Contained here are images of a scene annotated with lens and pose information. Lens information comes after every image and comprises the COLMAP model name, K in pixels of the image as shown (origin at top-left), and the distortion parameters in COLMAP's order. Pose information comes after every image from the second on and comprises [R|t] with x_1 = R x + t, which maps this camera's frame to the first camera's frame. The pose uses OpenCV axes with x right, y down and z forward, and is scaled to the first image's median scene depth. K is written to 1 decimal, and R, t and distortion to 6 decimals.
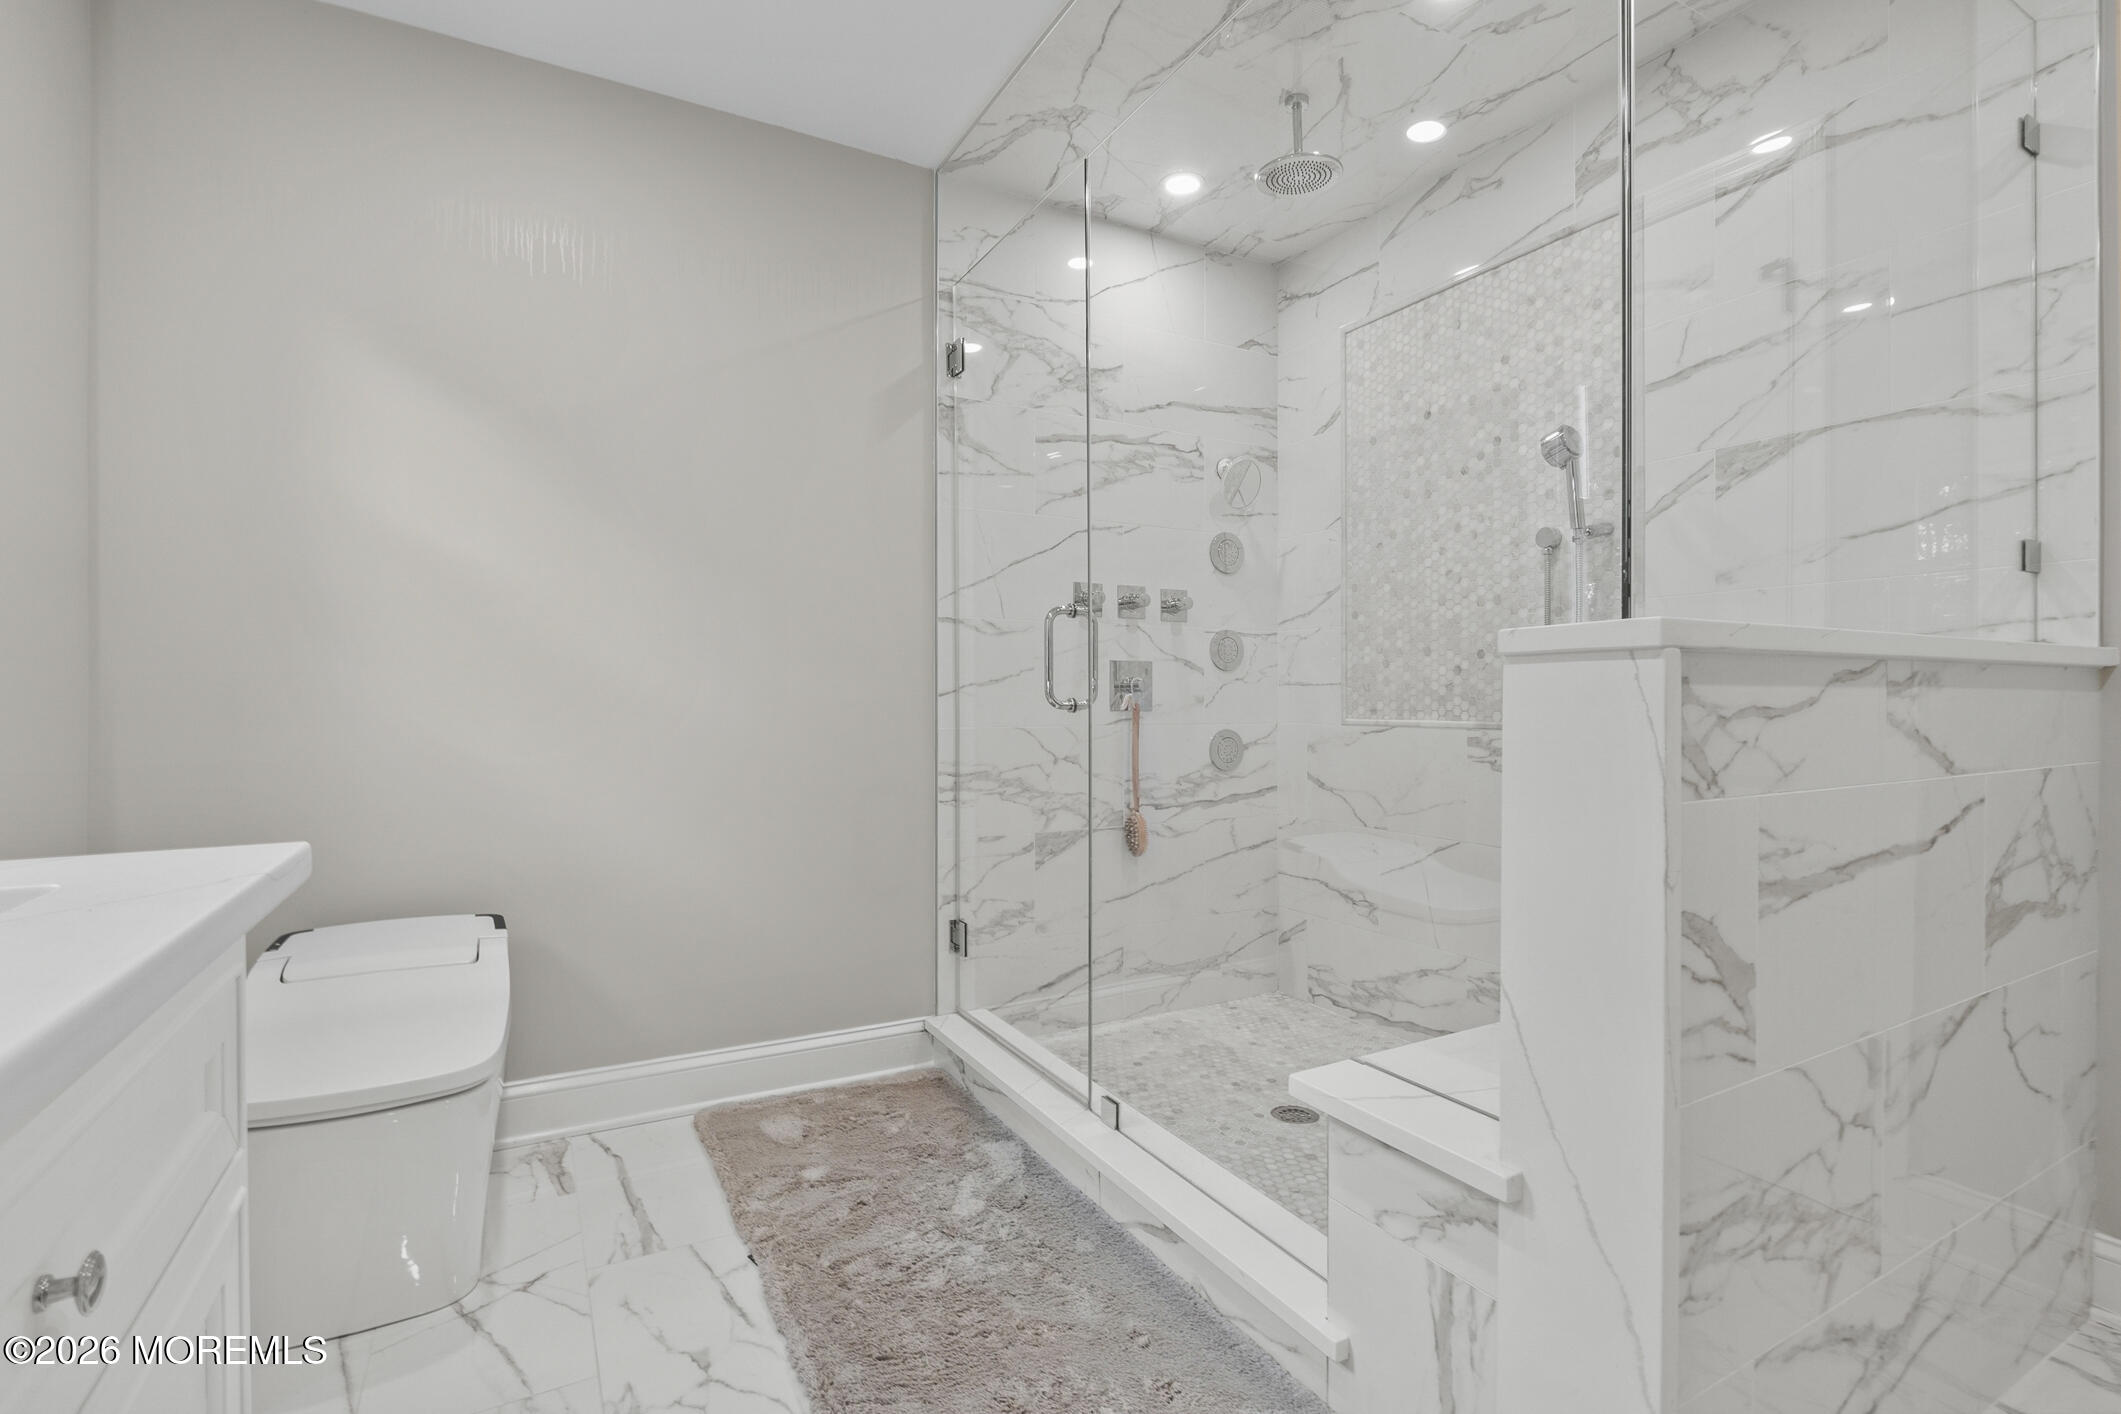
lens RADIAL K [[999.1, 0, 1096.3], [0, 999.1, 695.2], [0, 0, 1]] dist [-0.003805, -0.000076]
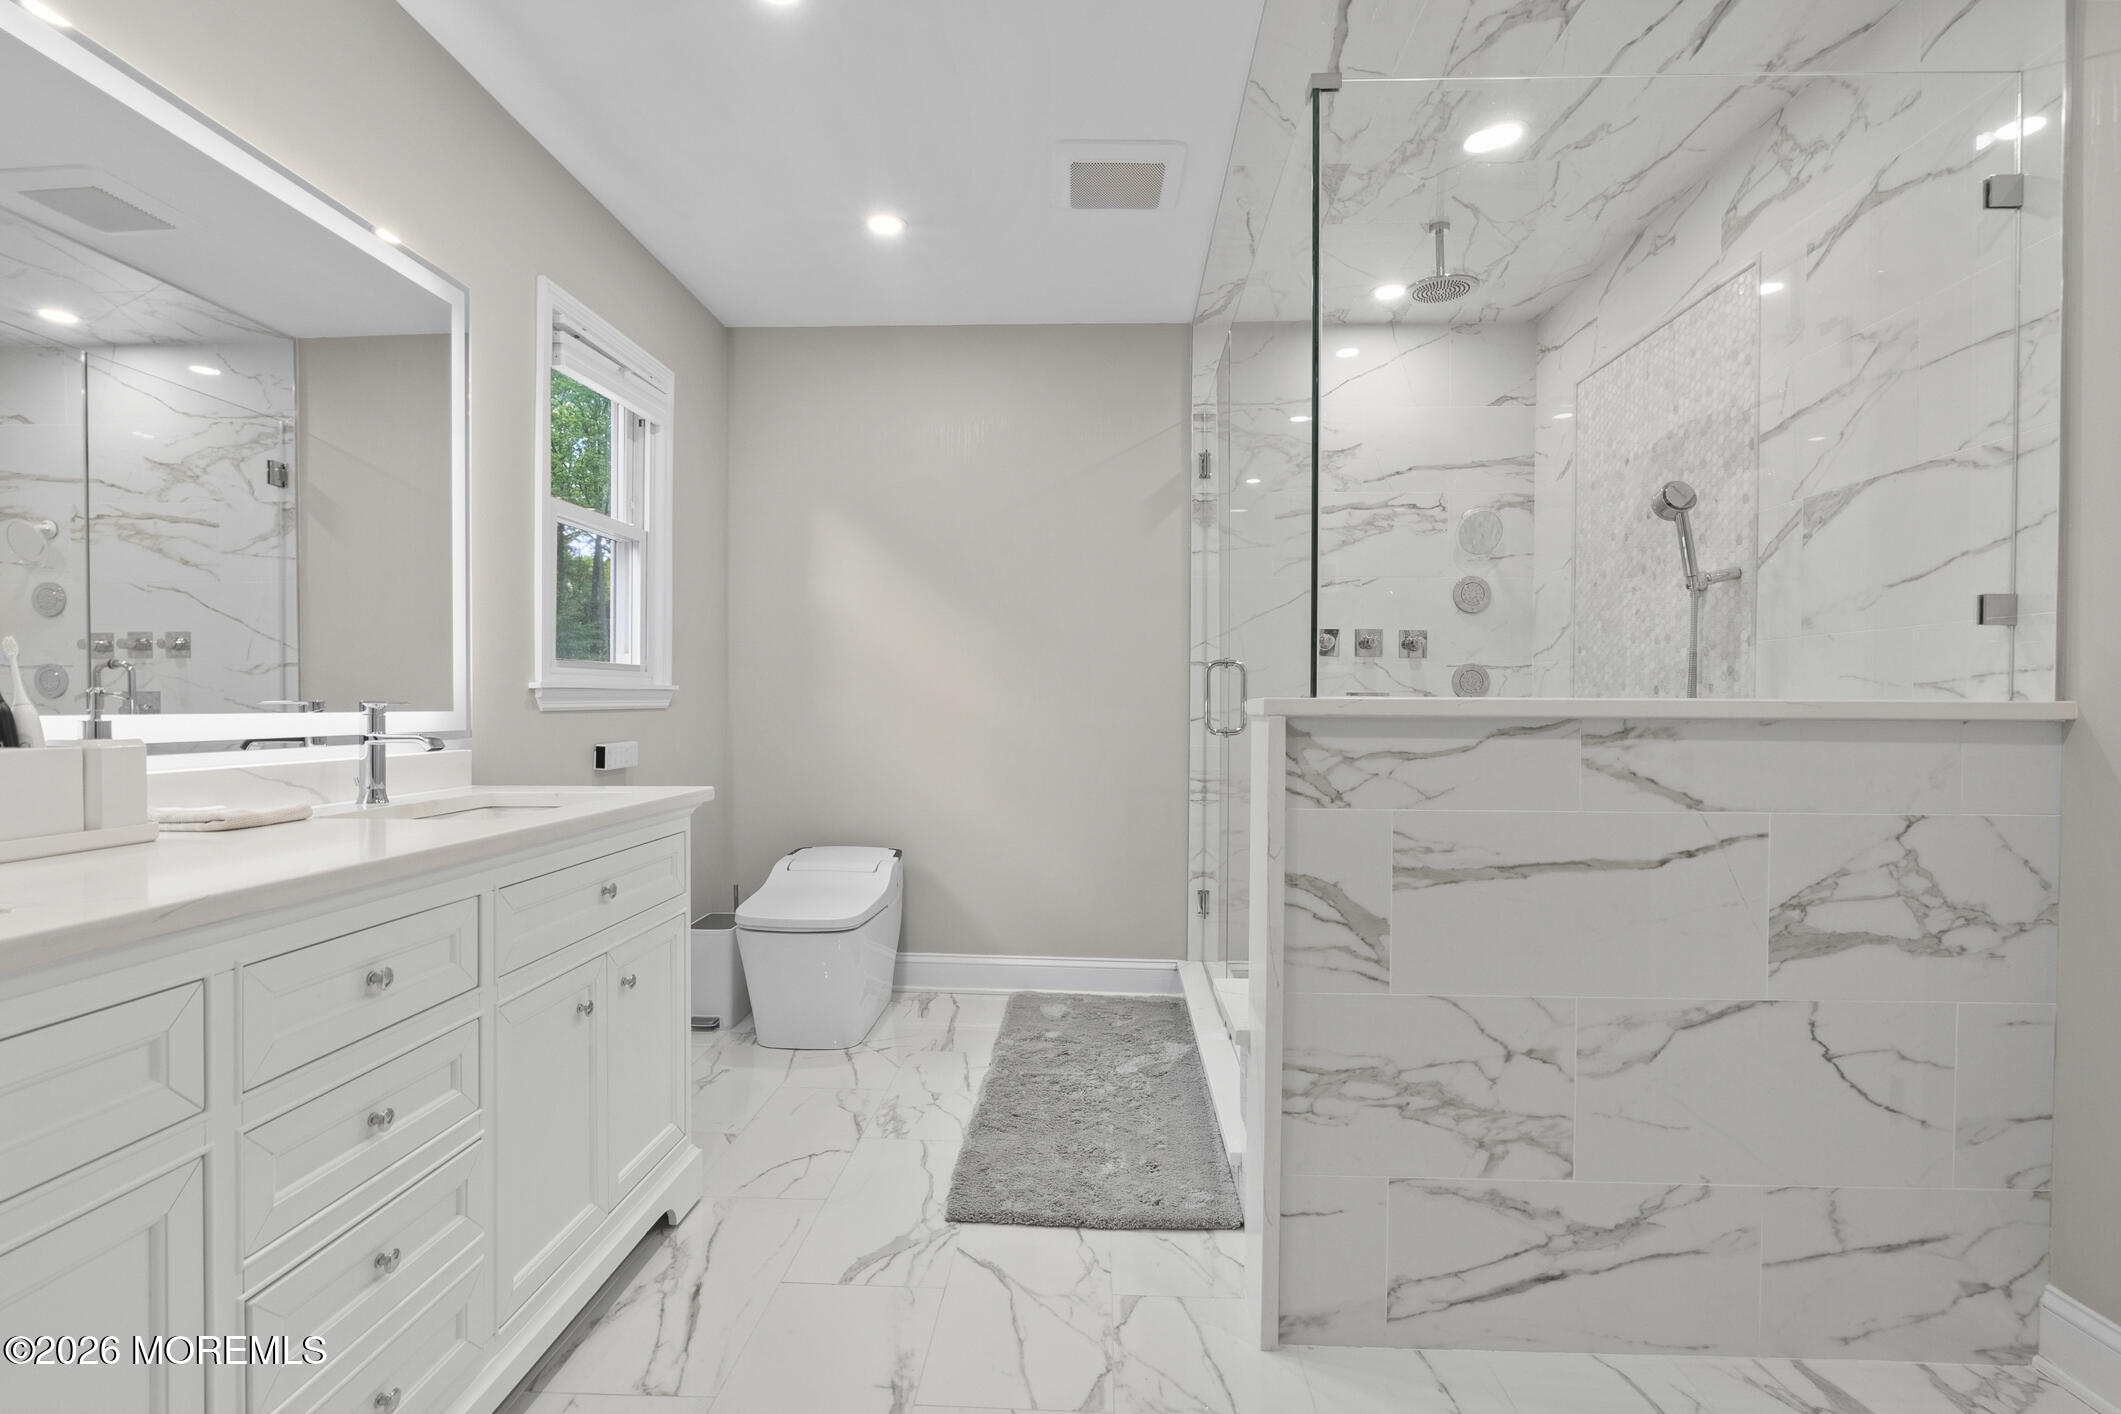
lens RADIAL K [[999.1, 0, 1071.7], [0, 999.1, 716.0], [0, 0, 1]] dist [-0.003805, -0.000076]
pose [[0.853076, 0.013070, -0.521623, 0.573382], [-0.006915, 0.999882, 0.013745, -0.033373], [0.521741, -0.008119, 0.853066, -0.308610]]
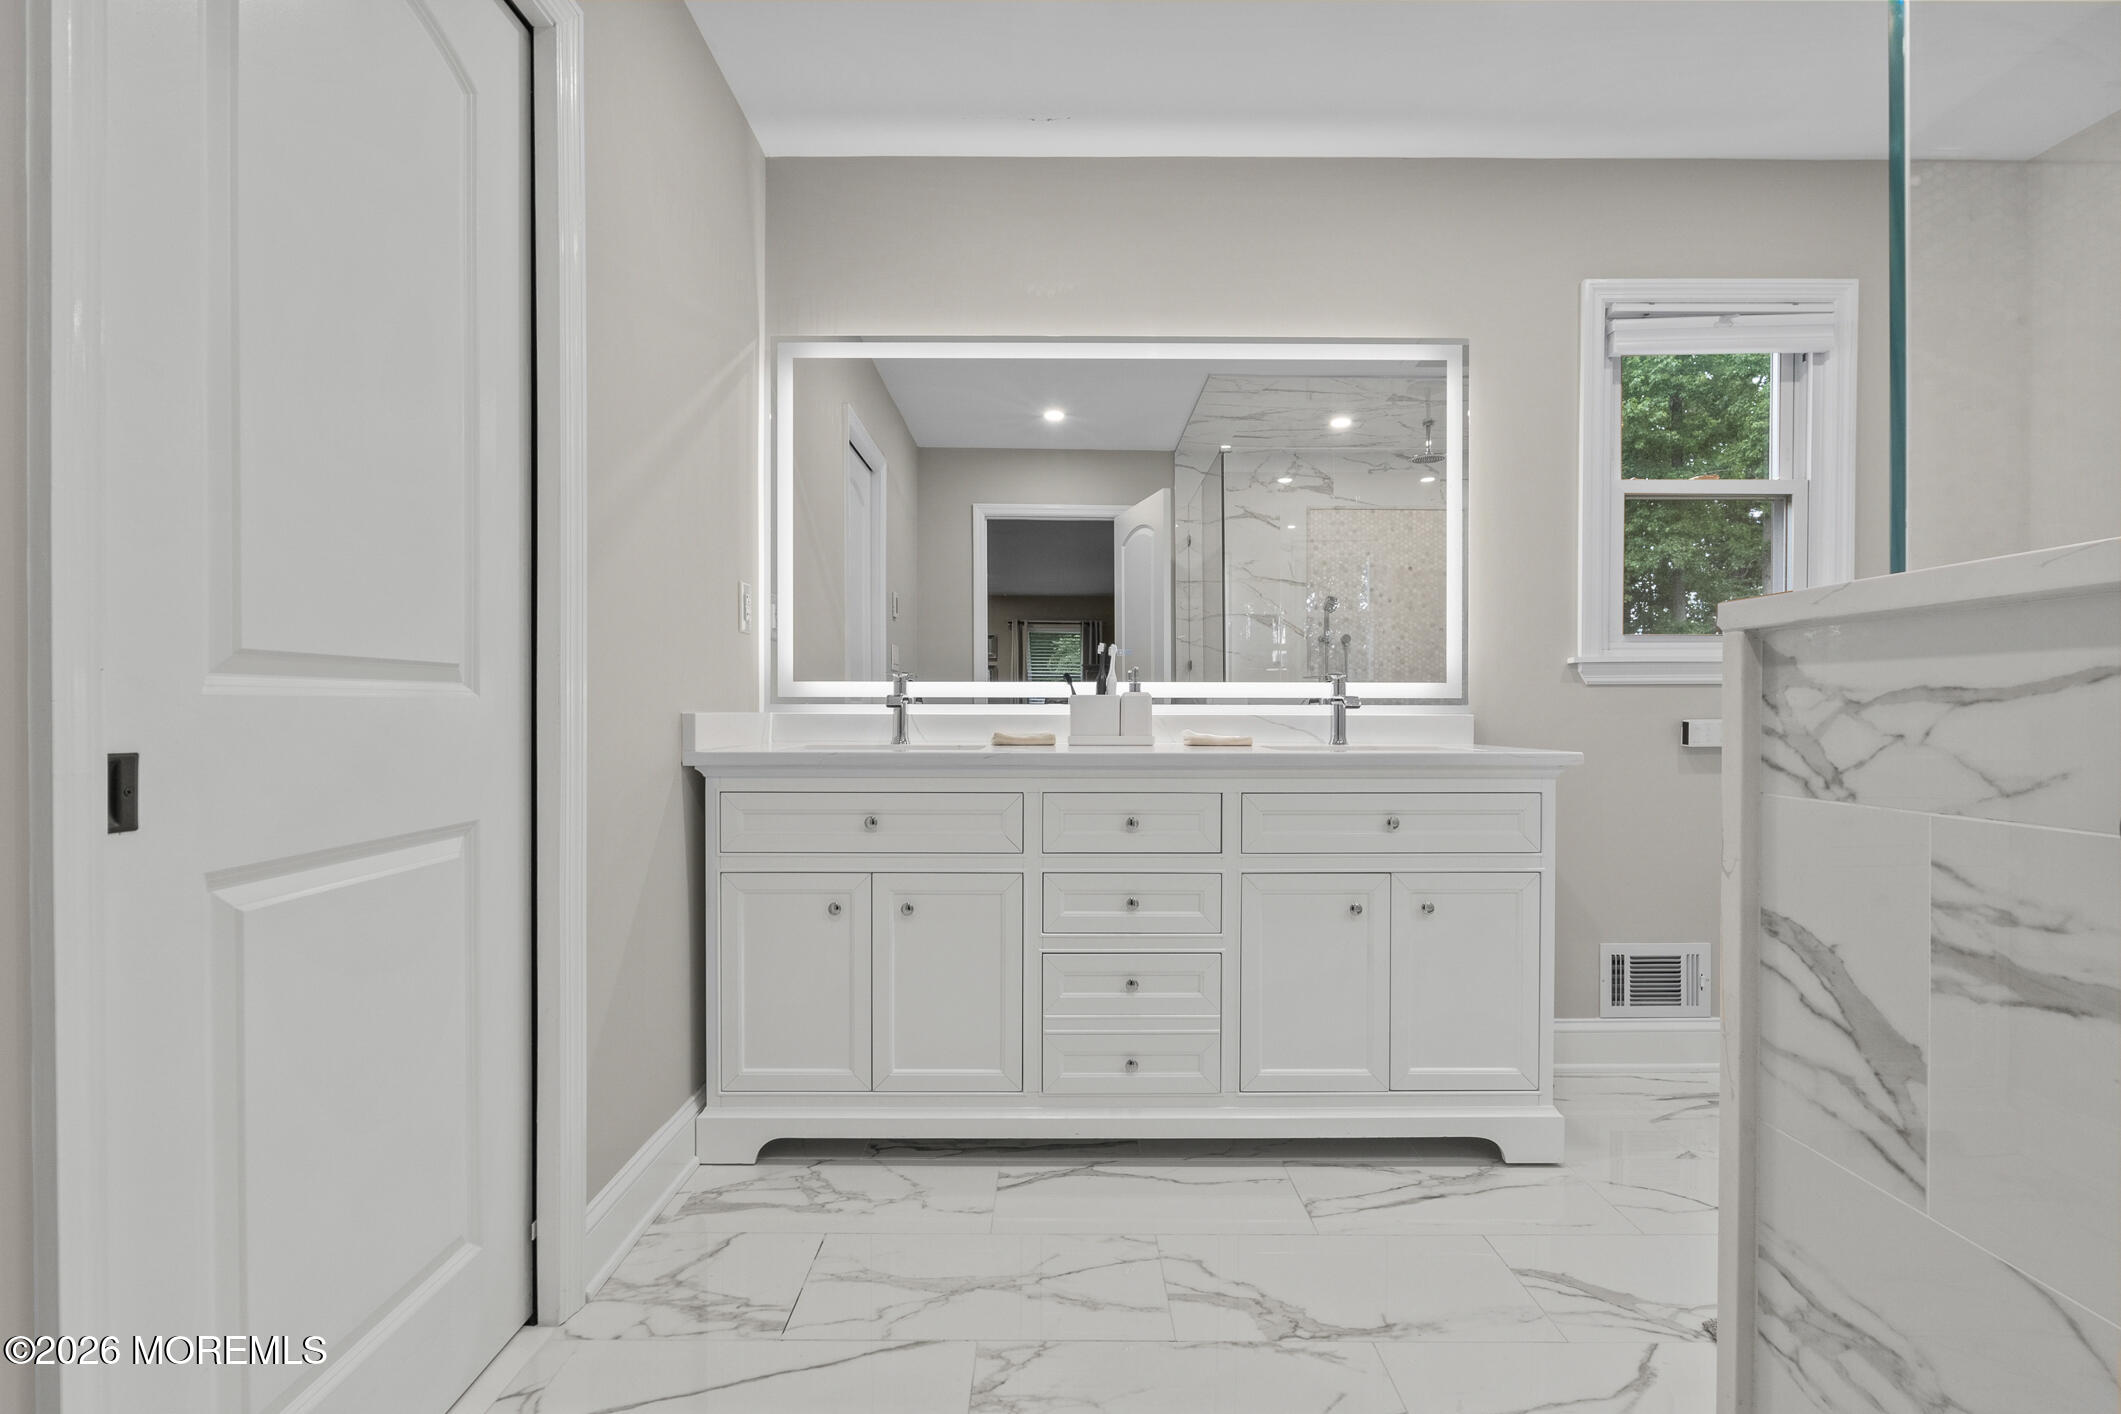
lens RADIAL K [[999.1, 0, 1044.9], [0, 999.1, 720.4], [0, 0, 1]] dist [-0.003805, -0.000076]
pose [[-0.509512, 0.009100, -0.860415, 0.871690], [-0.000995, 0.999937, 0.011165, 0.015197], [0.860463, 0.006545, -0.509471, 0.452099]]
